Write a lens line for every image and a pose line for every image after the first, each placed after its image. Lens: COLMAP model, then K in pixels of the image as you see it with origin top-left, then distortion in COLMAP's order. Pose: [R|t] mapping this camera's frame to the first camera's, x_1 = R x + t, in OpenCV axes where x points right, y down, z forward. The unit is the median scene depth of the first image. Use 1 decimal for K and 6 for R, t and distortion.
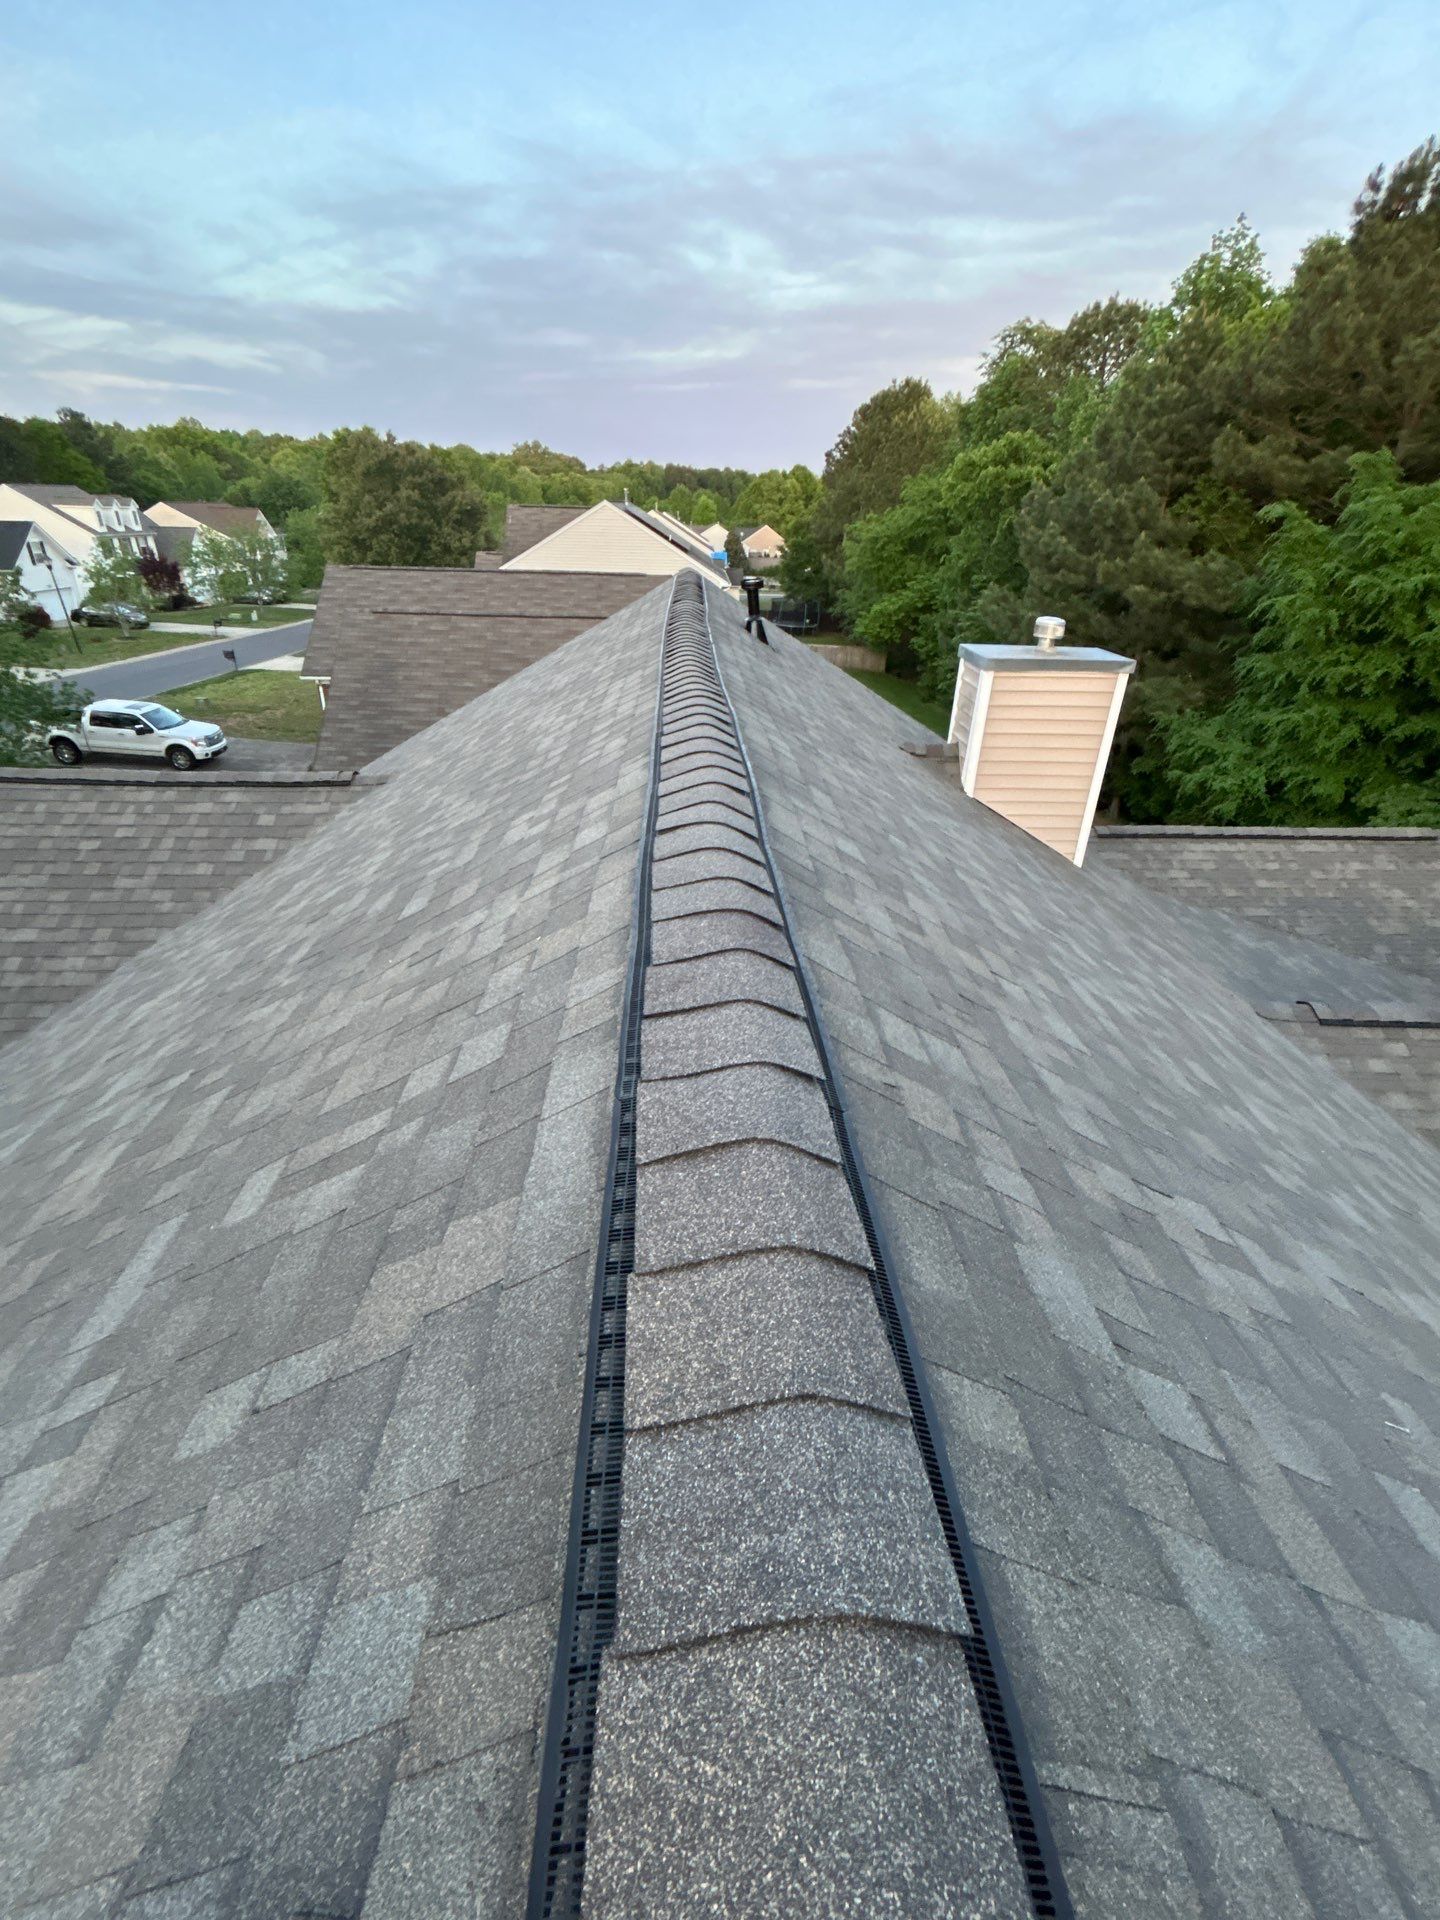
lens RADIAL K [[851.2, 0, 717.9], [0, 851.2, 964.0], [0, 0, 1]] dist [-0.005711, 0.003244]
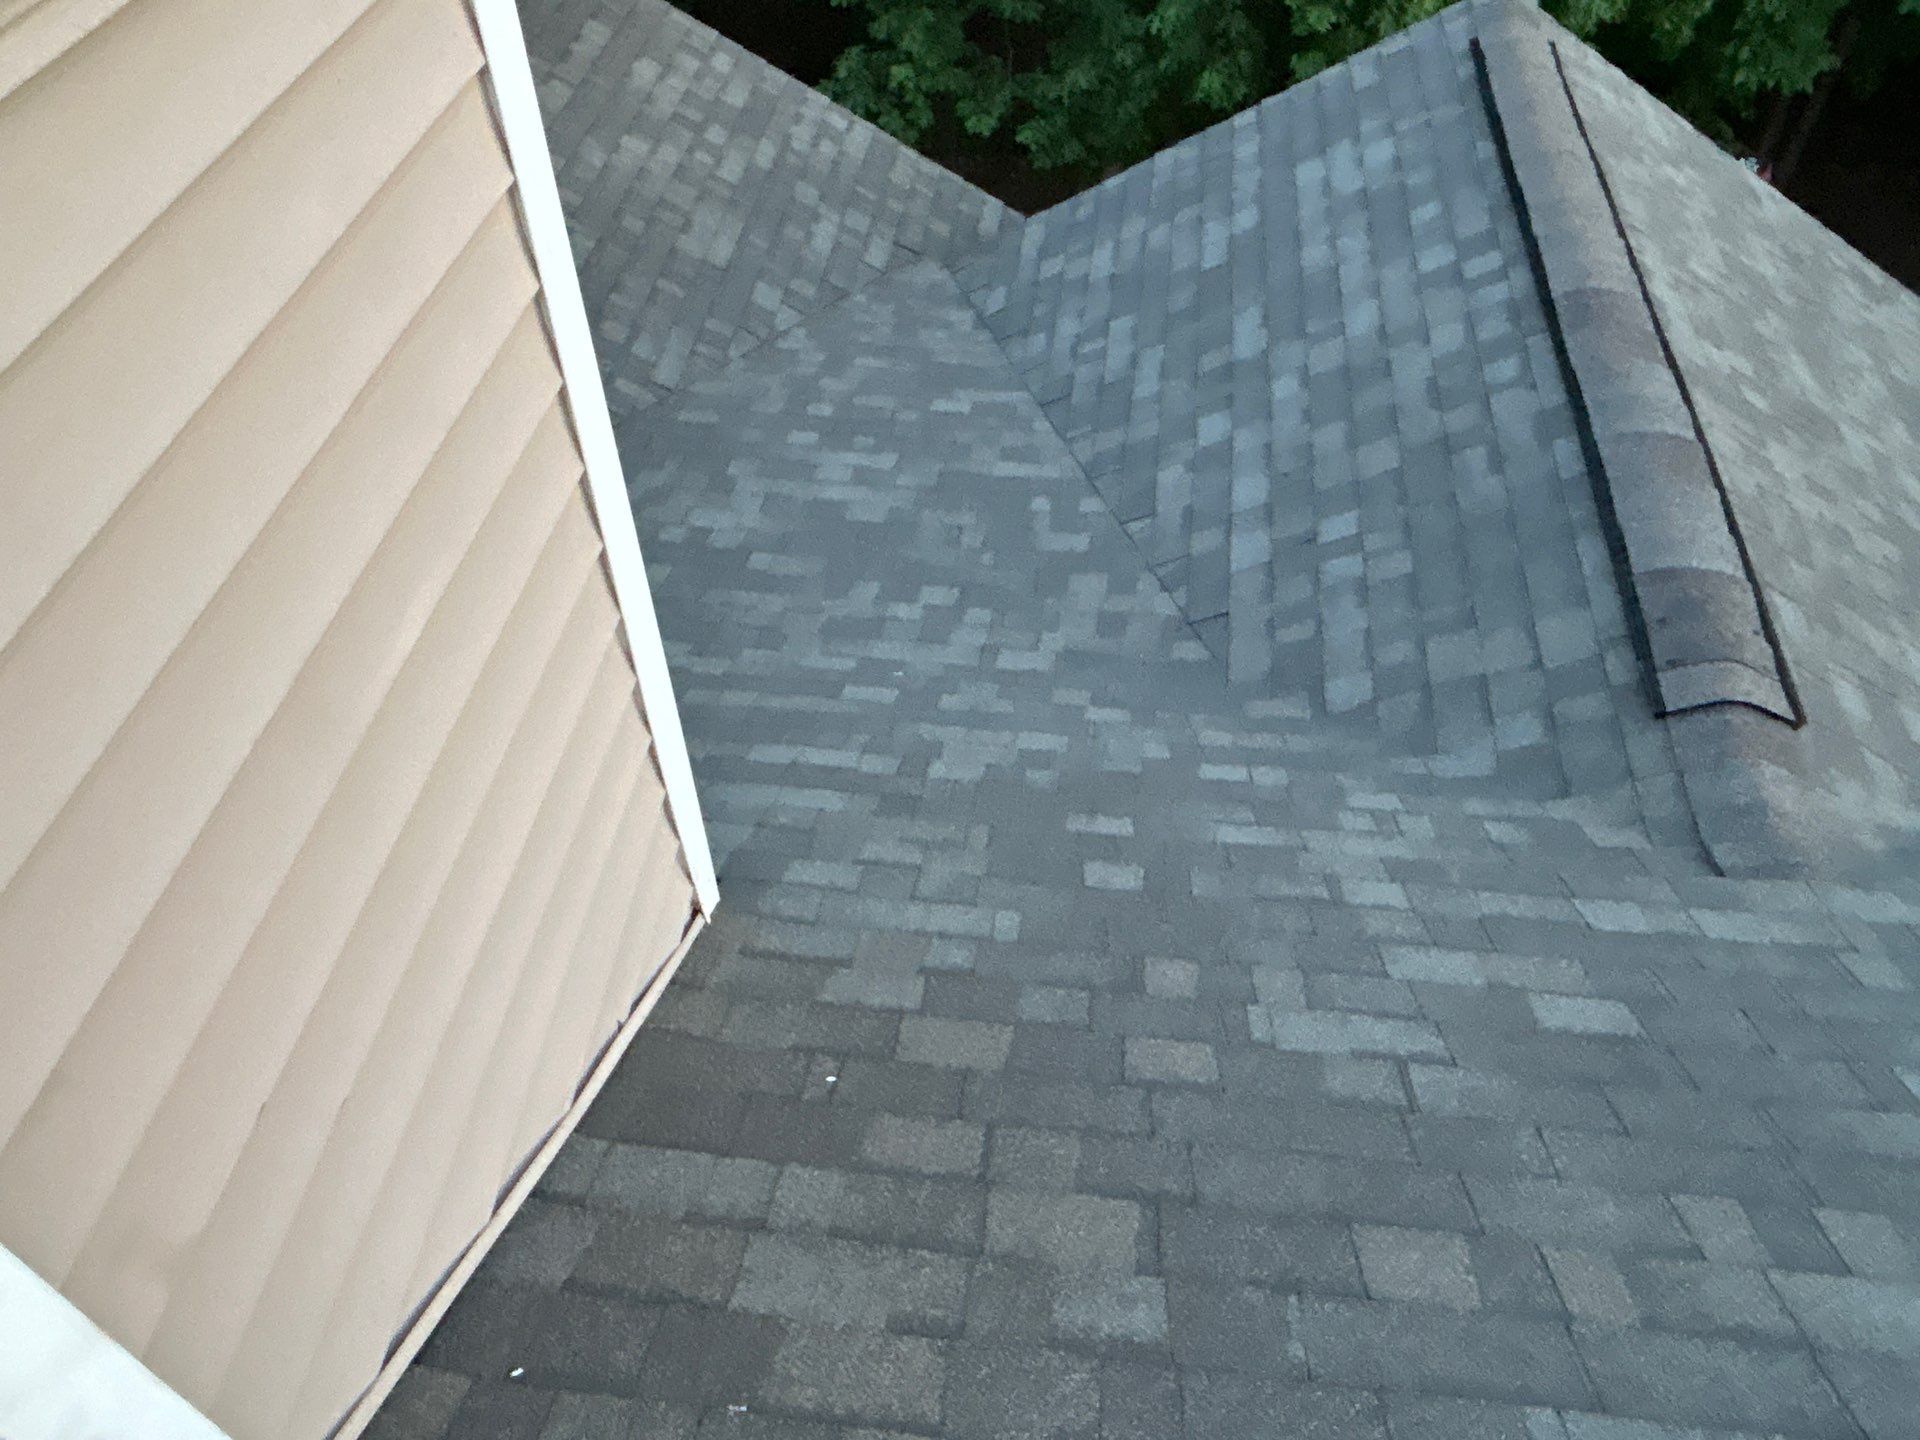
lens RADIAL K [[1440.9, 0, 963.1], [0, 1440.9, 715.0], [0, 0, 1]] dist [0.010909, -0.020967]
pose [[0.159611, -0.735617, 0.658325, 0.100862], [0.484723, 0.639348, 0.596890, -0.118514], [-0.859981, 0.223835, 0.458617, 0.313724]]
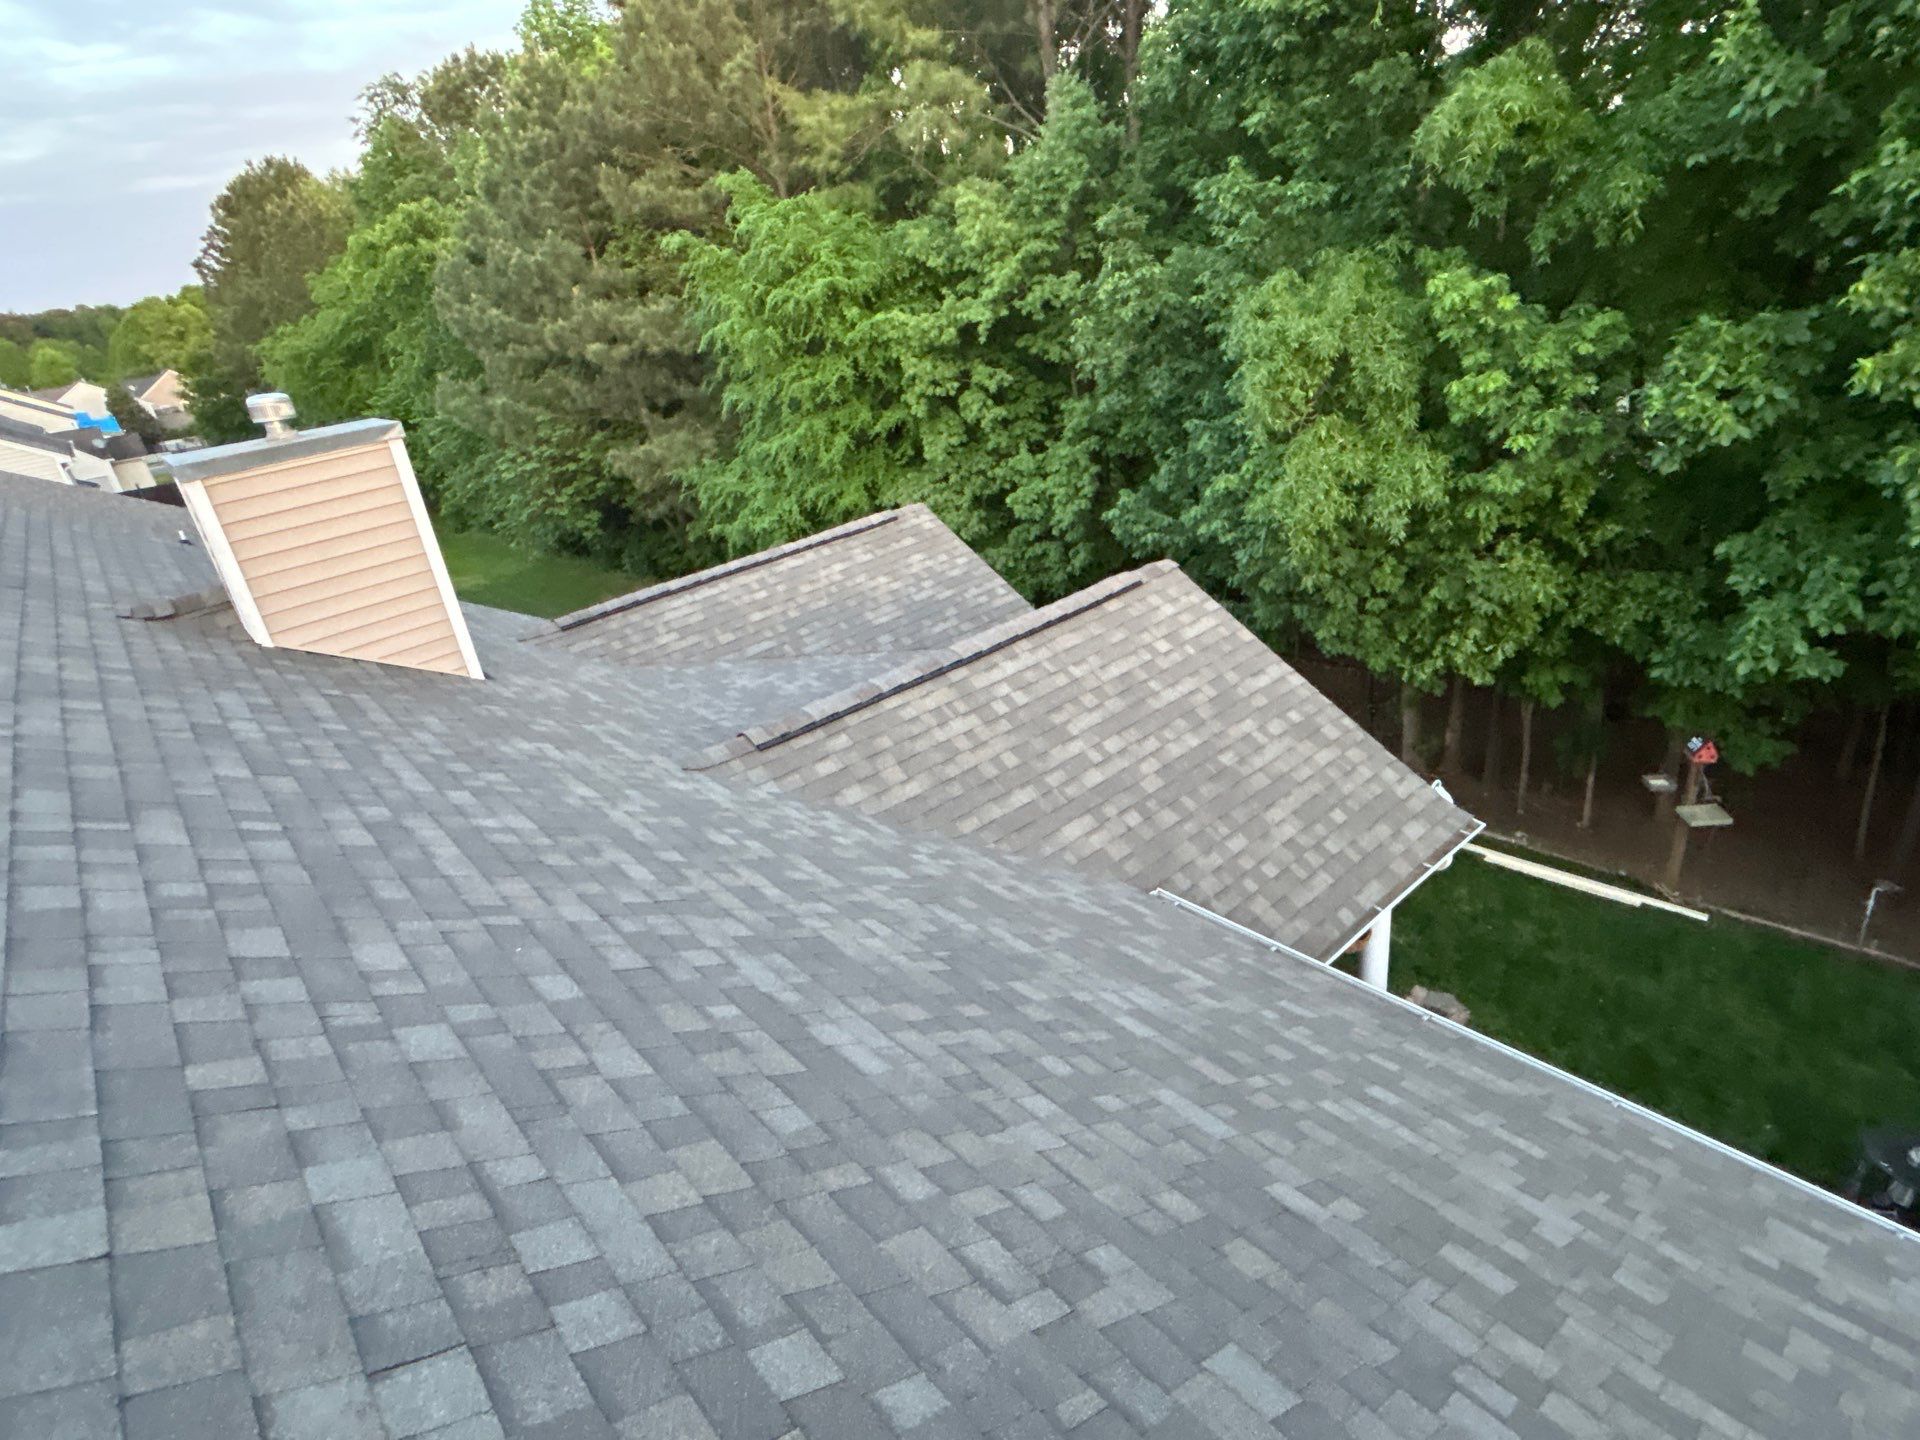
lens RADIAL K [[1011.6, 0, 961.9], [0, 1011.6, 718.2], [0, 0, 1]] dist [-0.001238, 0.000808]
pose [[0.765866, -0.379432, 0.519115, 0.104066], [0.423203, 0.905266, 0.037313, 0.027868], [-0.484095, 0.191115, 0.853889, -0.002267]]
